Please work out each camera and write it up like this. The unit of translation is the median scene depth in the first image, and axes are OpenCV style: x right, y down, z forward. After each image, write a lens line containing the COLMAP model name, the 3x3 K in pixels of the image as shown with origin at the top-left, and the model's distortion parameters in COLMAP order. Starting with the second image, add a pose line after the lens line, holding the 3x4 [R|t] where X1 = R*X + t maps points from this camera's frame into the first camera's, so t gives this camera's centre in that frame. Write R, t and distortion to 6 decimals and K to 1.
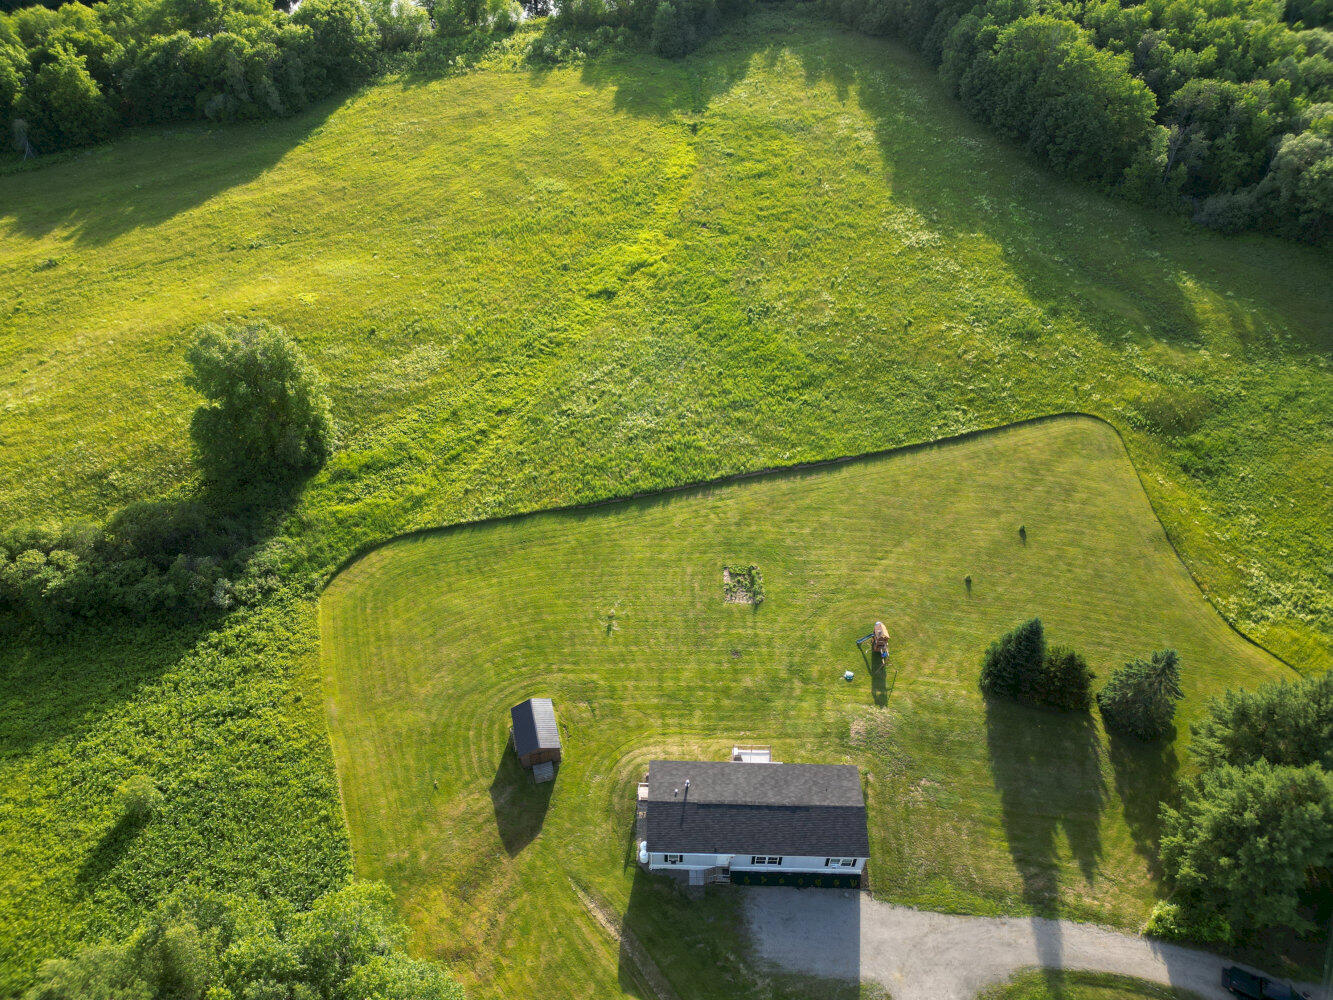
lens RADIAL K [[929.3, 0, 667.6], [0, 929.3, 498.0], [0, 0, 1]] dist [0.082635, -0.083100]
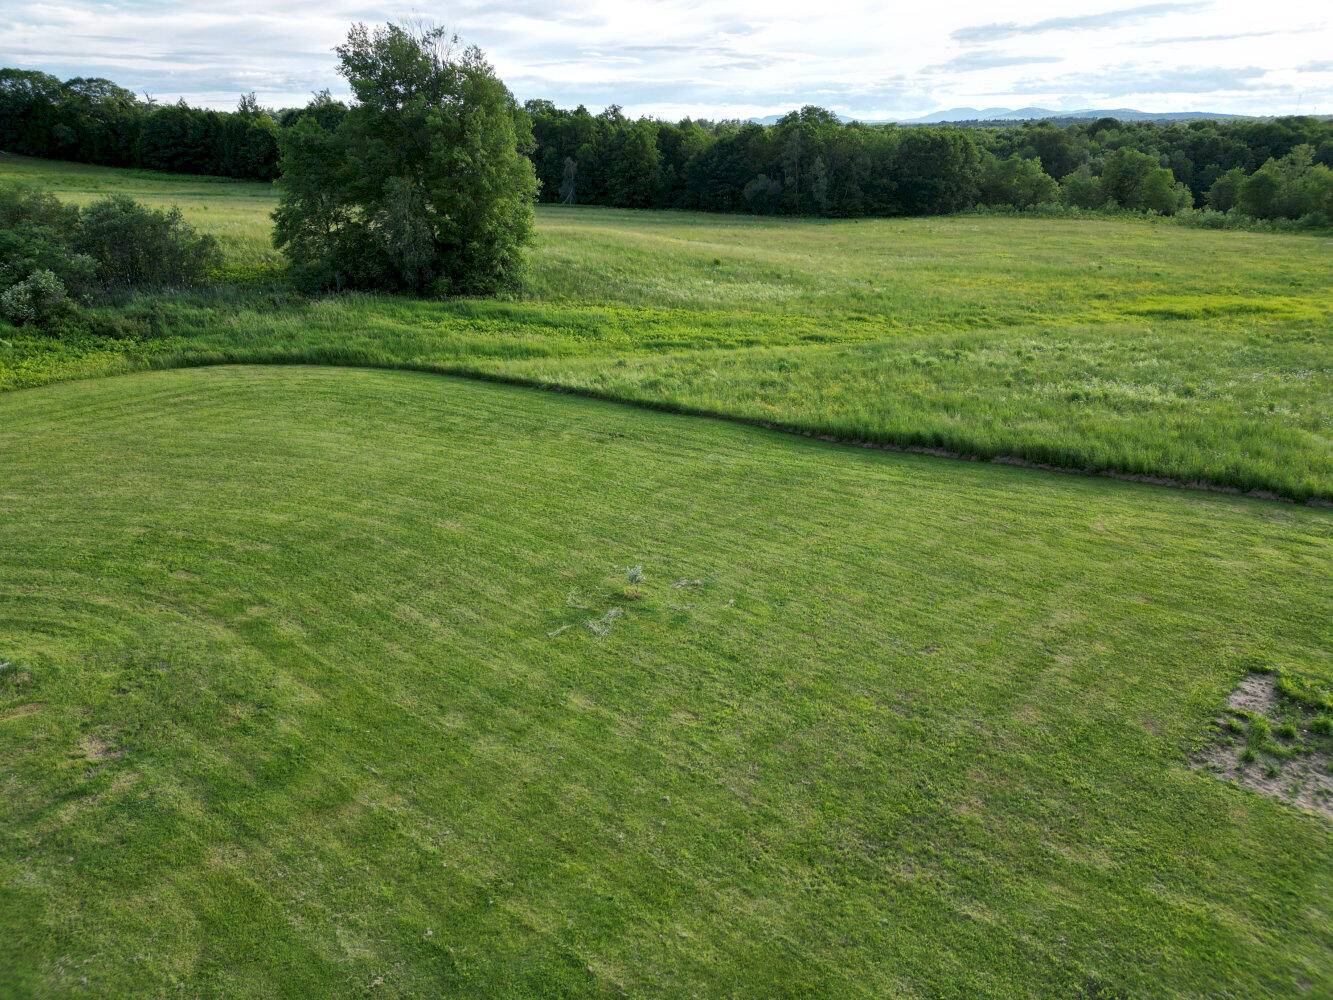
lens RADIAL K [[929.3, 0, 667.6], [0, 929.3, 498.0], [0, 0, 1]] dist [0.082635, -0.083100]
pose [[0.765309, 0.228352, -0.601794, 0.076568], [-0.453271, 0.855012, -0.251994, 0.147507], [0.456998, 0.465629, 0.757854, 0.747107]]
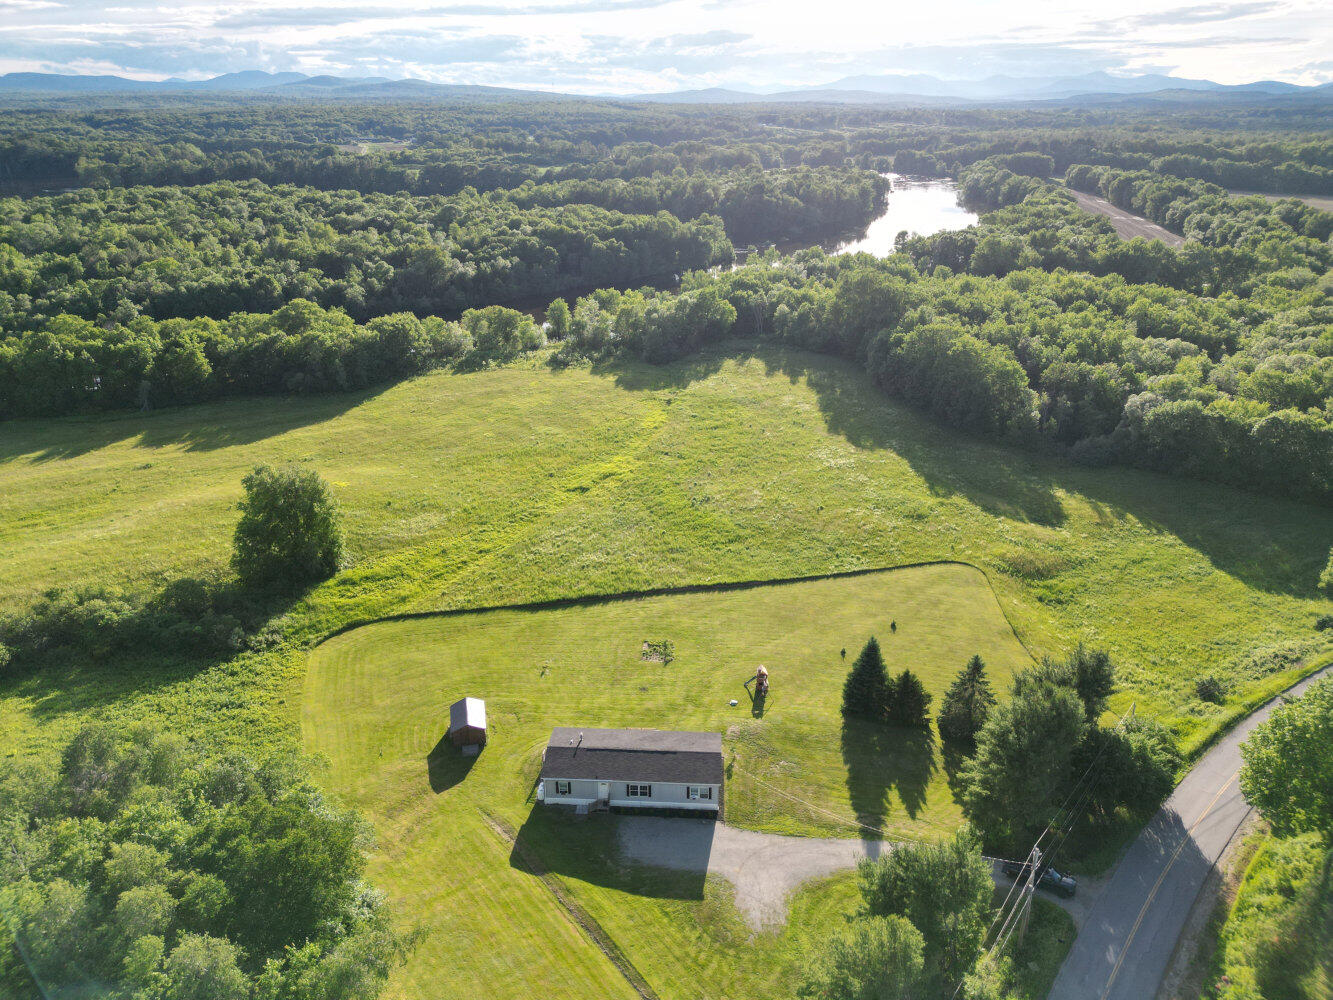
lens RADIAL K [[929.3, 0, 667.6], [0, 929.3, 498.0], [0, 0, 1]] dist [0.082635, -0.083100]
pose [[0.999323, 0.009526, -0.035545, 0.128812], [-0.022120, 0.927426, -0.373352, 0.343847], [0.029409, 0.373885, 0.927009, -0.192809]]
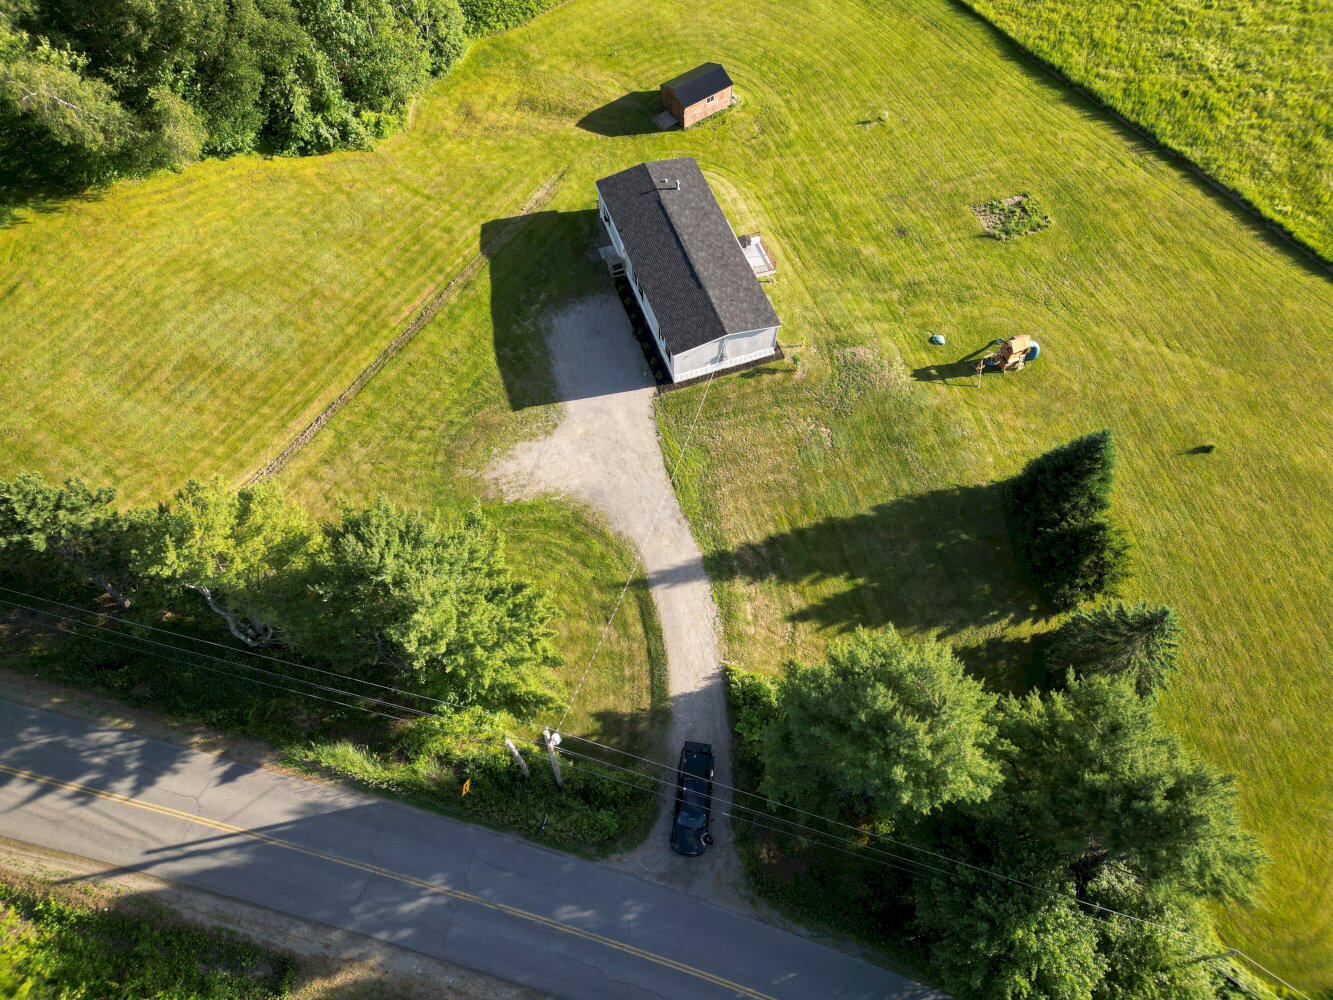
lens RADIAL K [[929.3, 0, 667.6], [0, 929.3, 498.0], [0, 0, 1]] dist [0.082635, -0.083100]
pose [[0.351855, 0.809411, -0.470161, 0.501091], [-0.654227, 0.571877, 0.494917, 0.026500], [0.669466, 0.133453, 0.730757, 0.272217]]
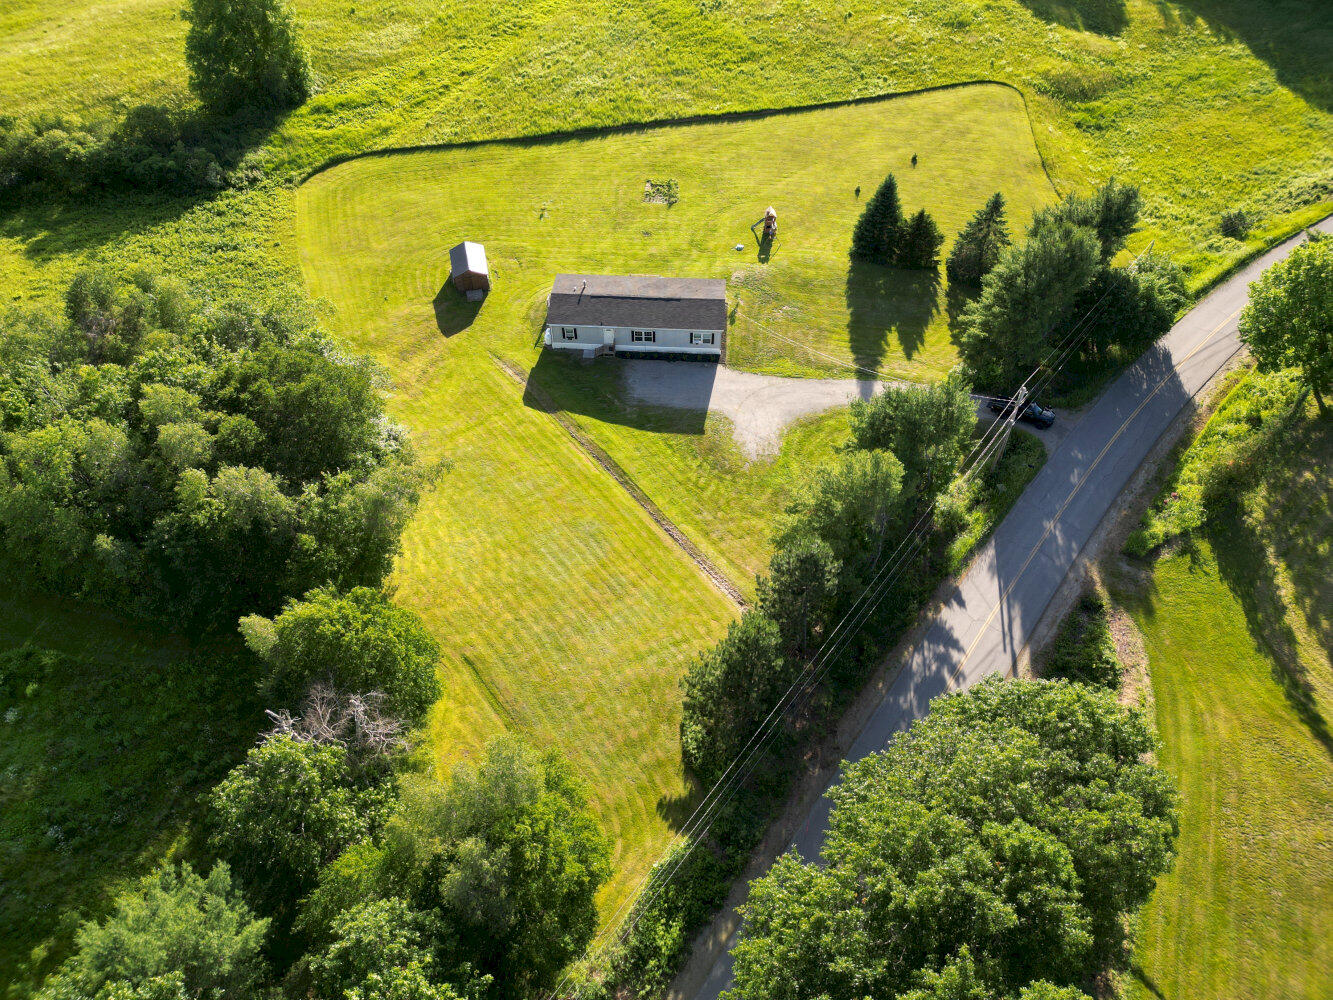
lens RADIAL K [[929.3, 0, 667.6], [0, 929.3, 498.0], [0, 0, 1]] dist [0.082635, -0.083100]
pose [[0.999122, 0.022934, -0.035061, 0.131492], [-0.019199, 0.994455, 0.103392, 0.332723], [0.037237, -0.102628, 0.994023, -0.180869]]
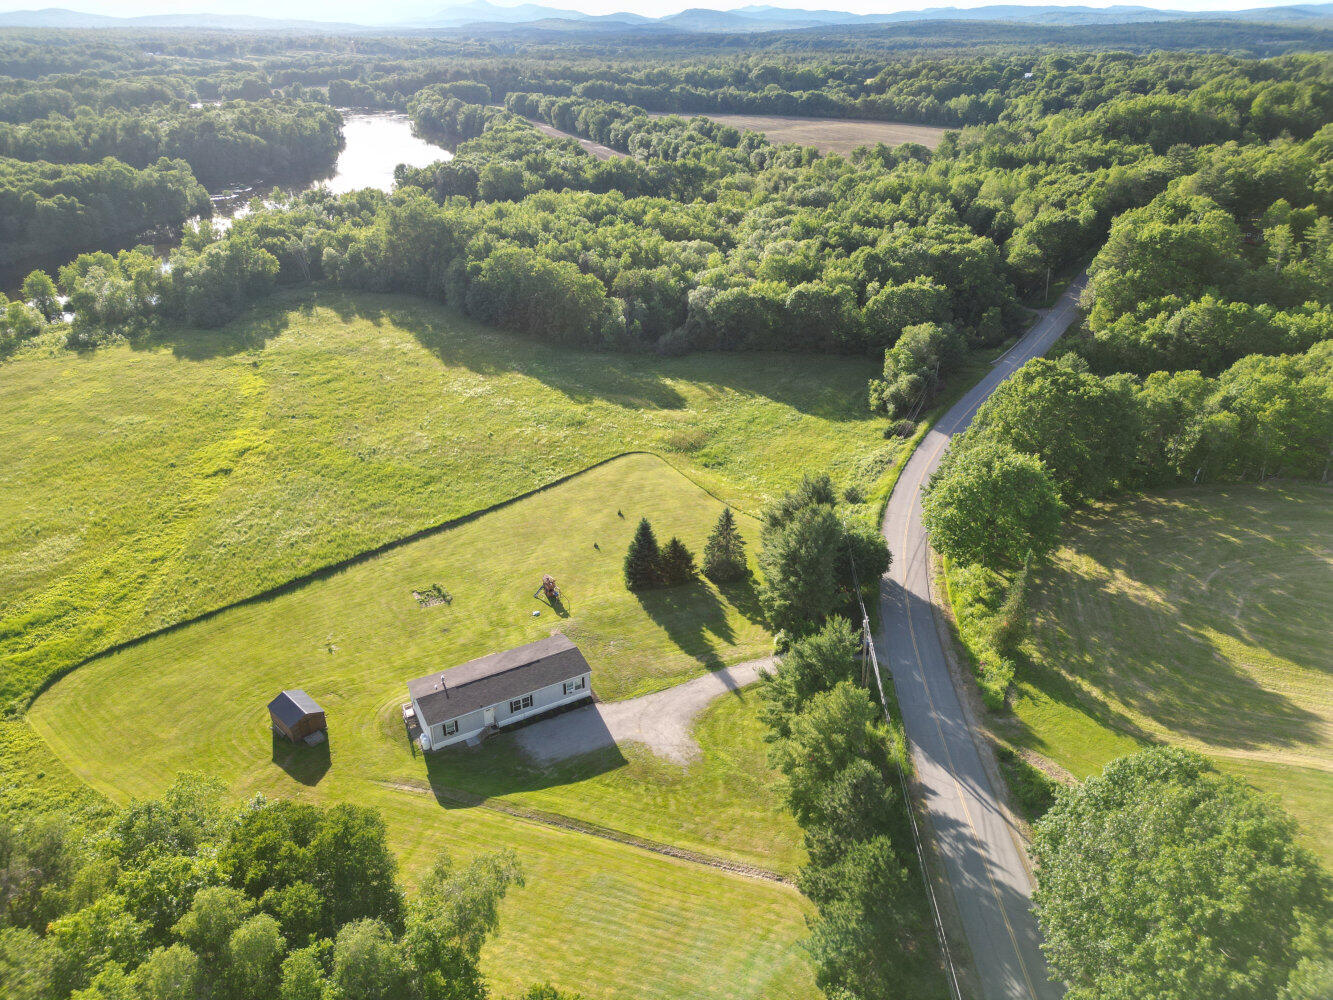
lens RADIAL K [[929.3, 0, 667.6], [0, 929.3, 498.0], [0, 0, 1]] dist [0.082635, -0.083100]
pose [[0.862252, -0.233300, 0.449547, -0.164442], [0.362430, 0.904220, -0.225899, 0.347752], [-0.353787, 0.357711, 0.864221, -0.199477]]
